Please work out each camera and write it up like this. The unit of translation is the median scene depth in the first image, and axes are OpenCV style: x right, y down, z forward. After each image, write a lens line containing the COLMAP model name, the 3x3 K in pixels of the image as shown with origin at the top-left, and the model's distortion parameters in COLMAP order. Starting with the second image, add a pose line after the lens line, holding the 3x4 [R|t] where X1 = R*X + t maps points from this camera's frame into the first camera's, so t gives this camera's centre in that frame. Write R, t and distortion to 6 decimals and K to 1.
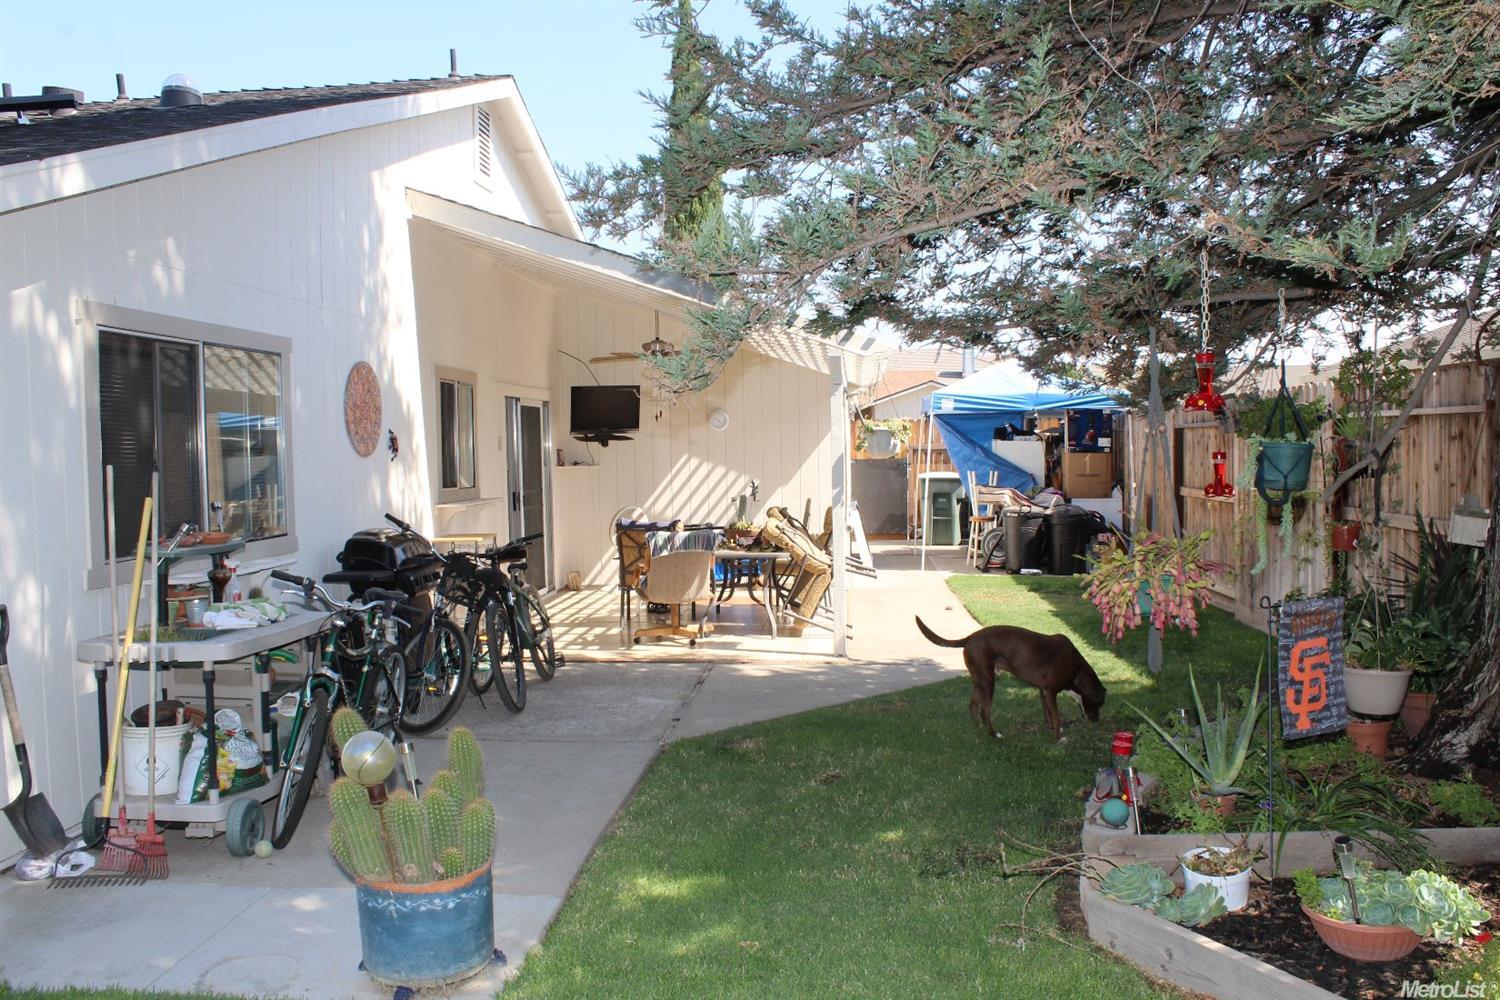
lens RADIAL K [[1258.8, 0, 750.0], [0, 1258.8, 500.0], [0, 0, 1]] dist [-0.163428, 0.144039]
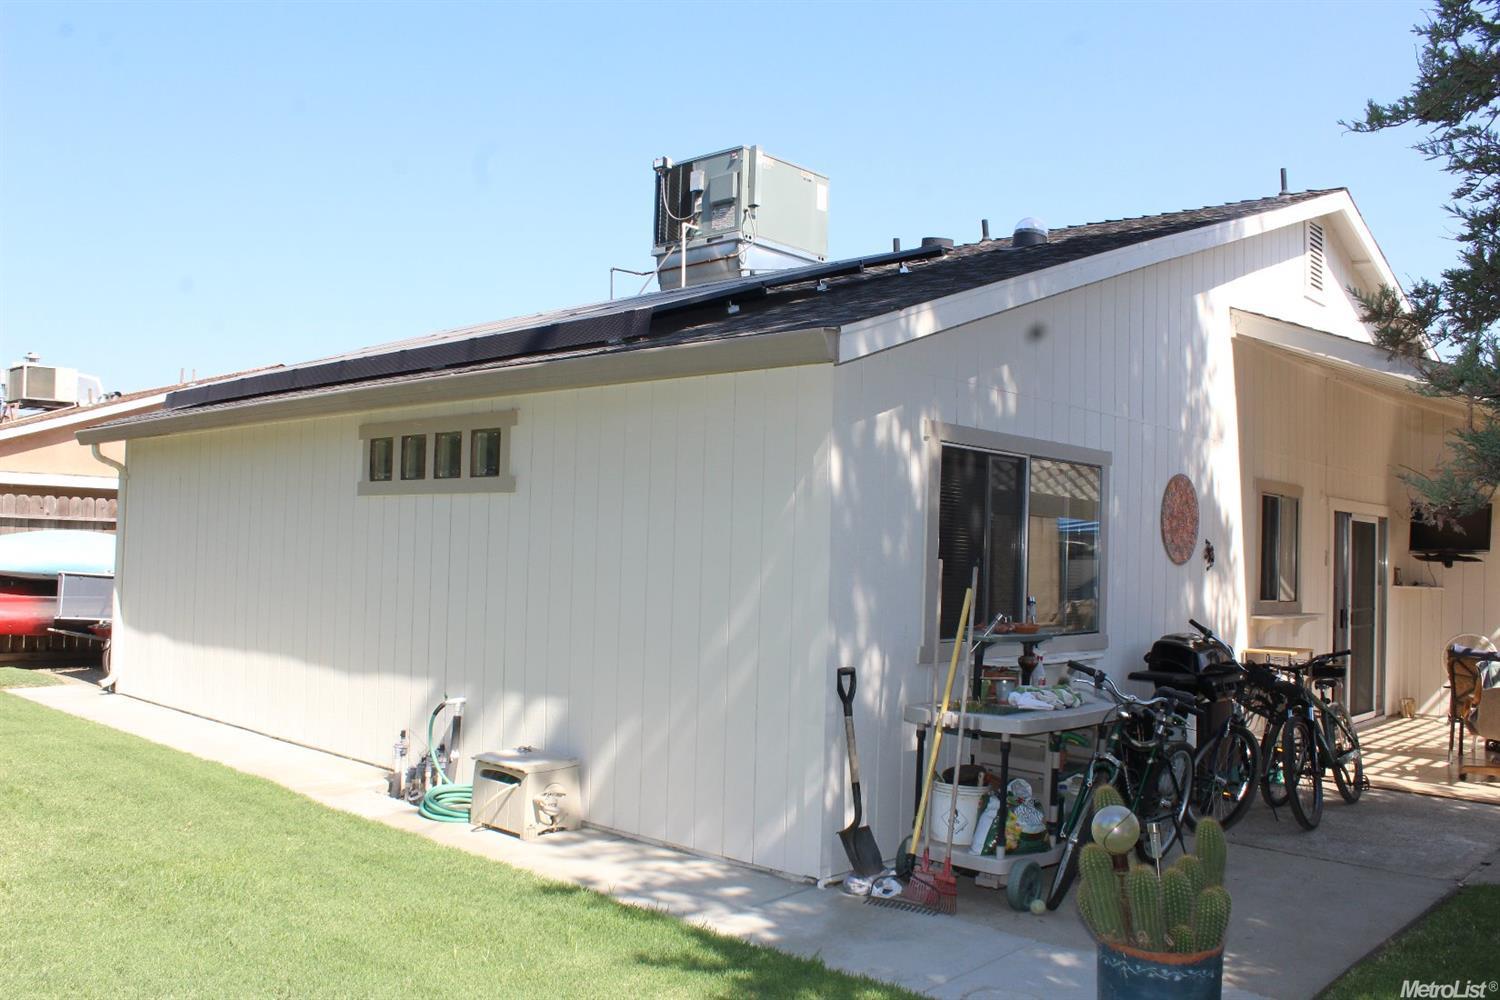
lens RADIAL K [[1258.8, 0, 750.0], [0, 1258.8, 500.0], [0, 0, 1]] dist [-0.163428, 0.144039]
pose [[0.784580, 0.019761, -0.619713, 0.077626], [-0.073512, 0.995407, -0.061328, 0.002423], [0.615654, 0.093673, 0.782429, -0.072649]]
